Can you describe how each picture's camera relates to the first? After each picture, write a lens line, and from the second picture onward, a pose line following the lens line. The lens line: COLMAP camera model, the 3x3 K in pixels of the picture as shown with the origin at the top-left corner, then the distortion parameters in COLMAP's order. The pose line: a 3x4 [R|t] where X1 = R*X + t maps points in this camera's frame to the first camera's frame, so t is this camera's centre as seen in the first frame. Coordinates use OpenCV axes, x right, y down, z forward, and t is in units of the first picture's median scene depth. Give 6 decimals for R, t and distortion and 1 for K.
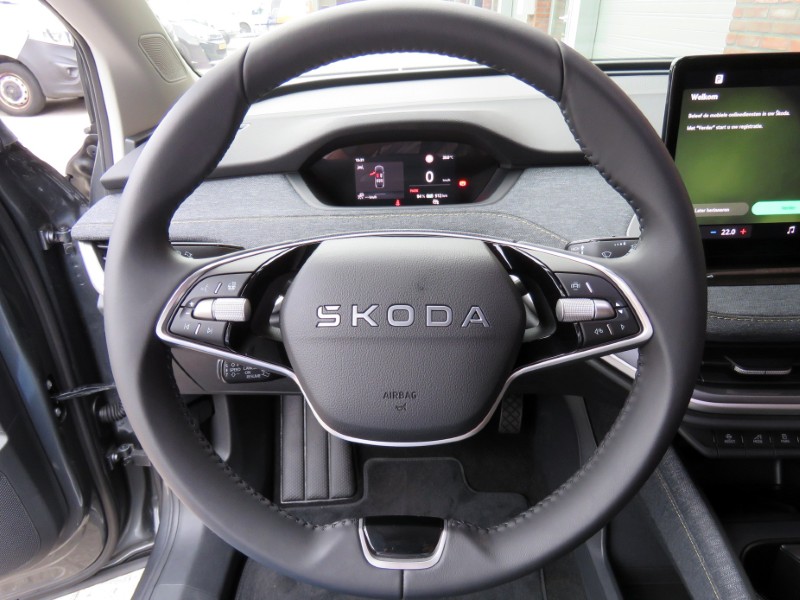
lens RADIAL K [[565.2, 0, 395.7], [0, 565.2, 297.4], [0, 0, 1]] dist [-0.006976, -0.001528]
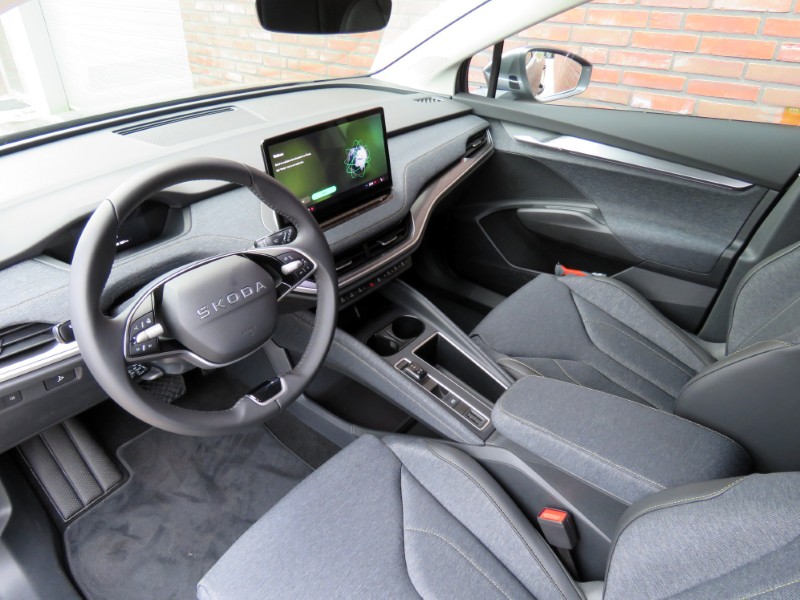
lens RADIAL K [[565.2, 0, 399.6], [0, 565.2, 302.0], [0, 0, 1]] dist [-0.006976, -0.001528]
pose [[0.631846, -0.397949, 0.665137, -1.017398], [0.340638, 0.913392, 0.222891, -0.216965], [-0.696231, 0.085739, 0.712679, -1.002485]]
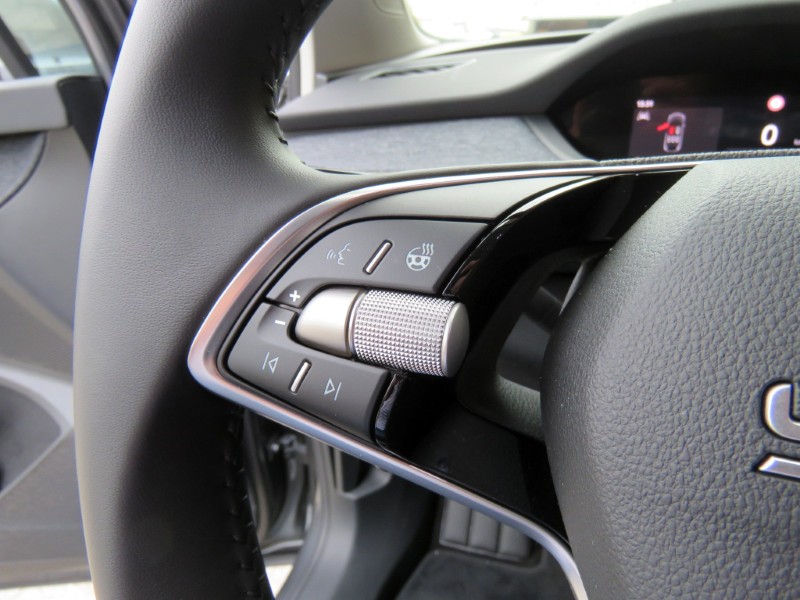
lens RADIAL K [[565.2, 0, 399.0], [0, 565.2, 299.4], [0, 0, 1]] dist [-0.006976, -0.001528]
pose [[0.940126, 0.136645, -0.312235, -0.135267], [-0.139737, 0.990109, 0.012565, 0.000689], [0.310863, 0.031818, 0.949922, 0.473268]]
